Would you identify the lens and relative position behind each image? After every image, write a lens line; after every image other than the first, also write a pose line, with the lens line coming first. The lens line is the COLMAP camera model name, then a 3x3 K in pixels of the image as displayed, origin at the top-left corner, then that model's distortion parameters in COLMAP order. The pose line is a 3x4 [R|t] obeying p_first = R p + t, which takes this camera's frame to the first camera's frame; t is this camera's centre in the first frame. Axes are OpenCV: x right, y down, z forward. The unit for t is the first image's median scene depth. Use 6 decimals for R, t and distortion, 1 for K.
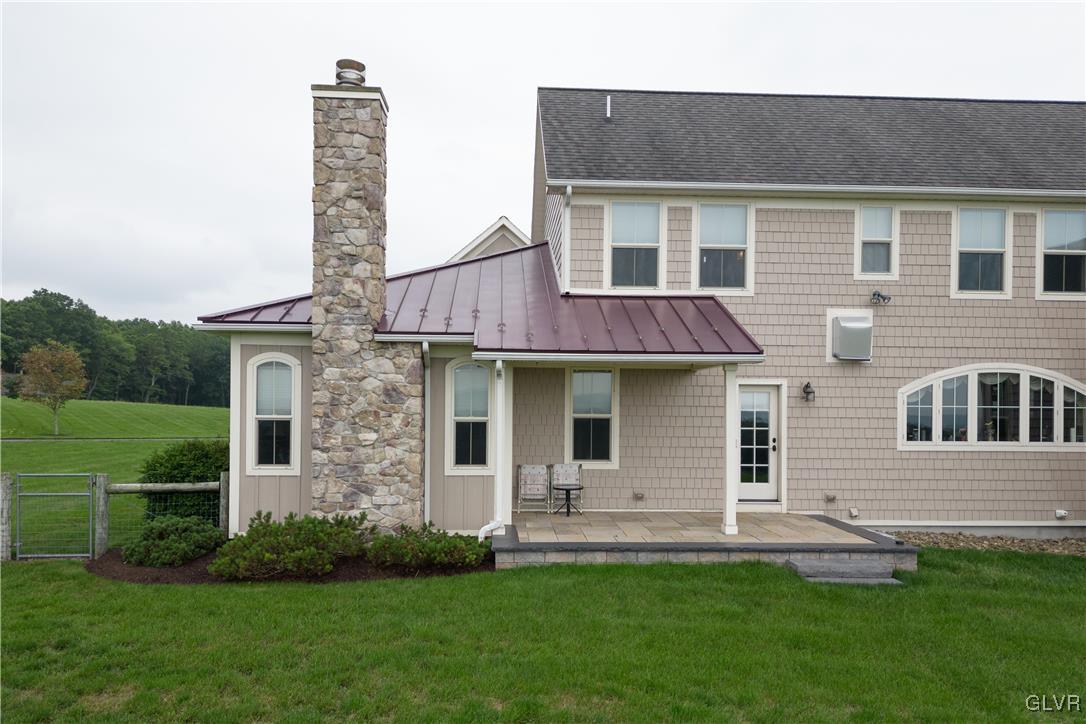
lens RADIAL K [[770.3, 0, 526.3], [0, 770.3, 407.5], [0, 0, 1]] dist [0.041034, -0.024867]
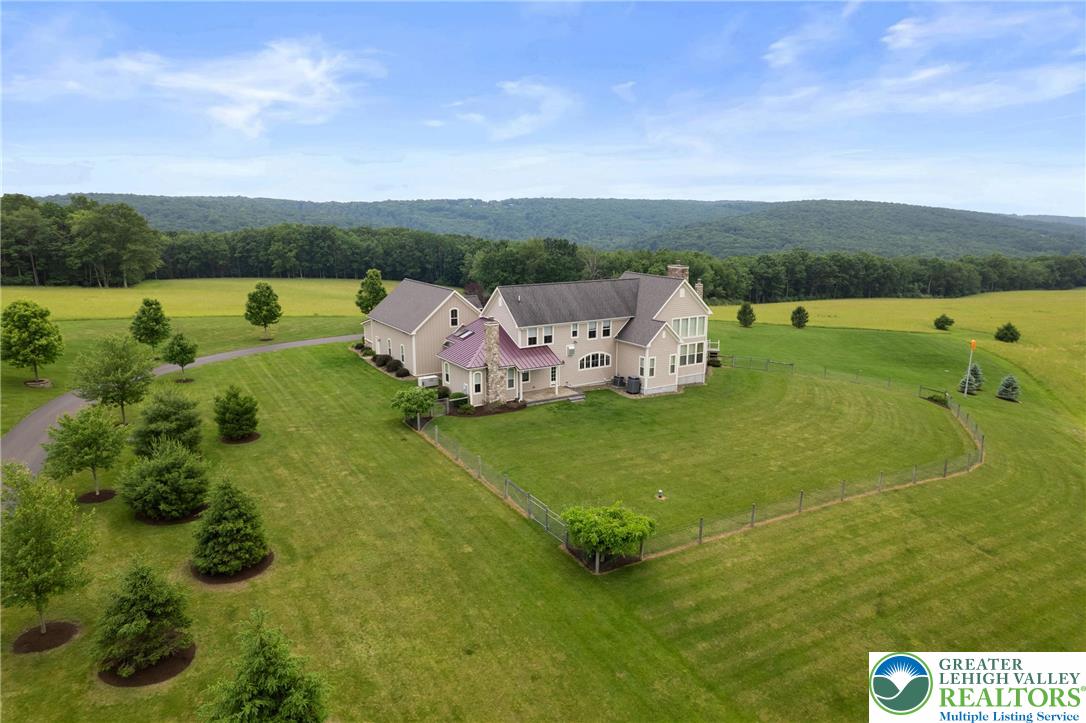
lens RADIAL K [[691.2, 0, 542.6], [0, 691.2, 357.5], [0, 0, 1]] dist [-0.052702, 0.031207]
pose [[0.879741, -0.109787, 0.462605, -1.818521], [0.013240, 0.978255, 0.206984, -0.977304], [-0.475269, -0.175967, 0.862064, -2.781081]]
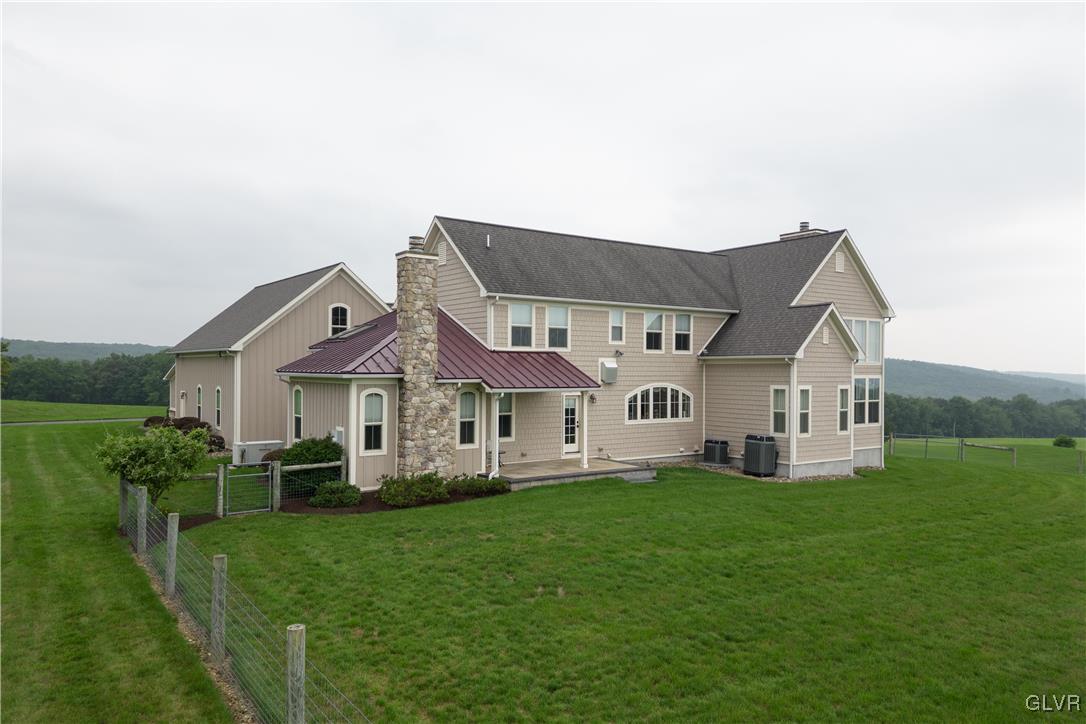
lens RADIAL K [[770.3, 0, 546.3], [0, 770.3, 360.6], [0, 0, 1]] dist [0.041034, -0.024867]
pose [[0.841001, 0.001060, 0.541032, -0.858251], [0.002853, 0.999975, -0.006393, -0.108884], [-0.541026, 0.006920, 0.840978, -0.667721]]
